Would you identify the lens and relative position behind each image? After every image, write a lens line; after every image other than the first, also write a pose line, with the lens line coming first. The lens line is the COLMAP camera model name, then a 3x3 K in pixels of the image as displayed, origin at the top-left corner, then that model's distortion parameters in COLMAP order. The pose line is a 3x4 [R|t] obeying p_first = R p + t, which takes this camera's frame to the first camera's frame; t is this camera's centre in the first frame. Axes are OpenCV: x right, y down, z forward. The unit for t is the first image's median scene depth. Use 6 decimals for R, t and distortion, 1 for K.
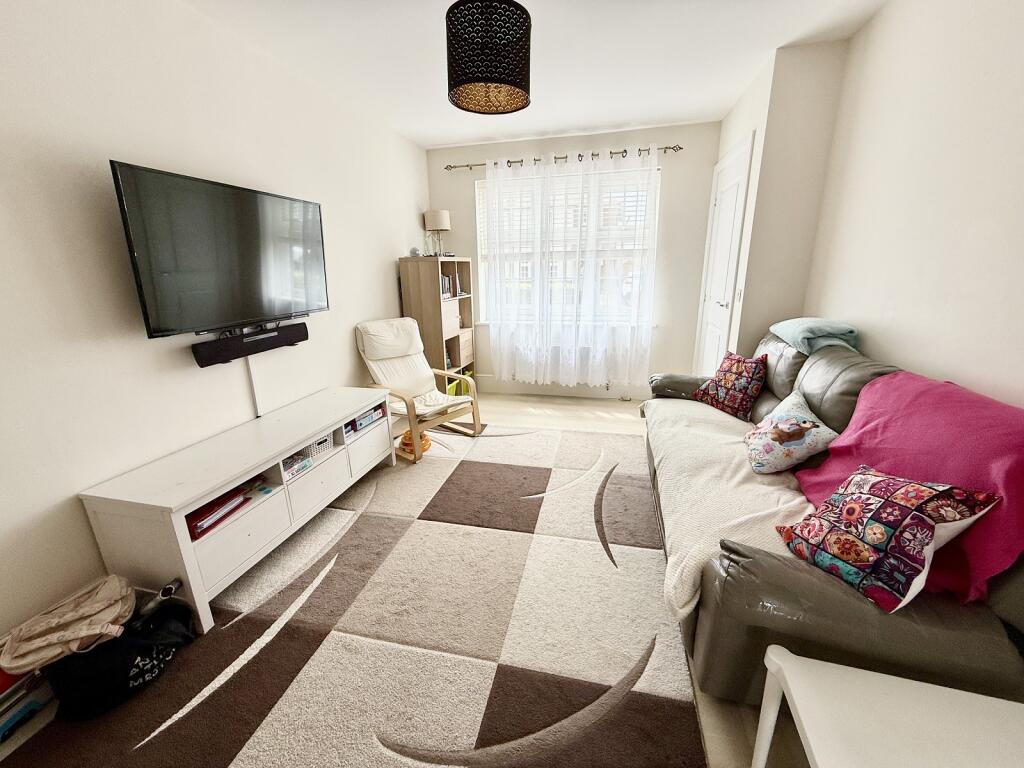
lens RADIAL K [[408.4, 0, 509.5], [0, 408.4, 383.3], [0, 0, 1]] dist [0.000645, 0.000070]
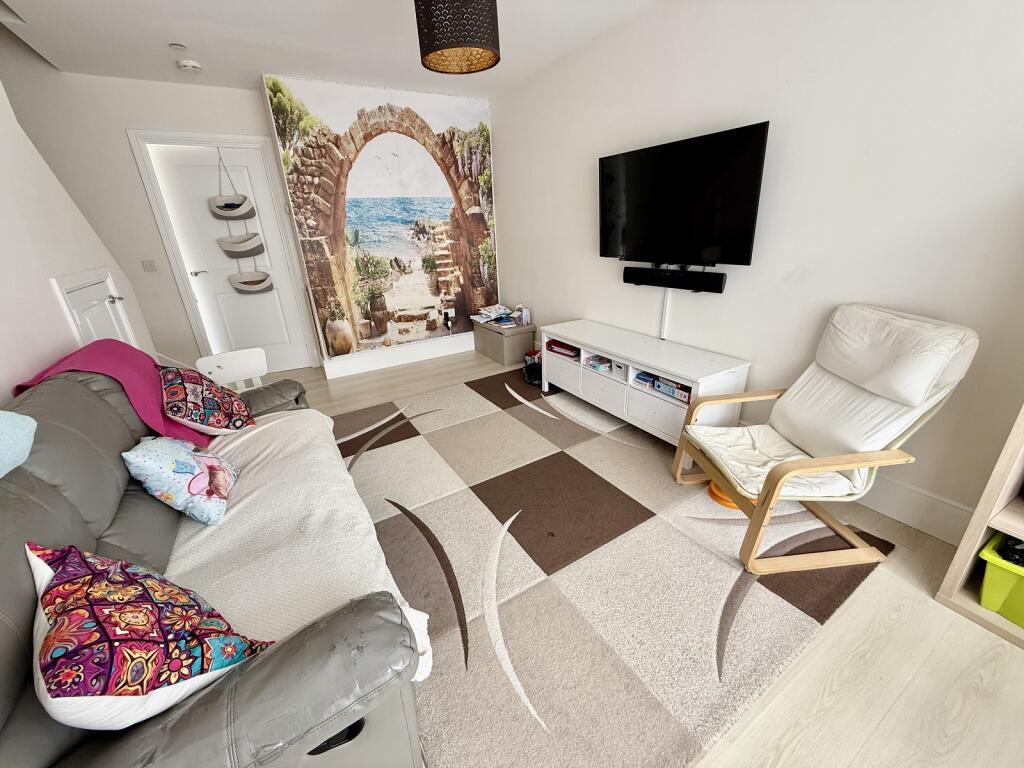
lens RADIAL K [[408.4, 0, 509.5], [0, 408.4, 383.3], [0, 0, 1]] dist [0.000645, 0.000070]
pose [[-0.703681, 0.309093, -0.639761, 0.542327], [-0.139463, 0.822816, 0.550930, -0.423889], [0.696694, 0.476902, -0.535893, 1.413632]]
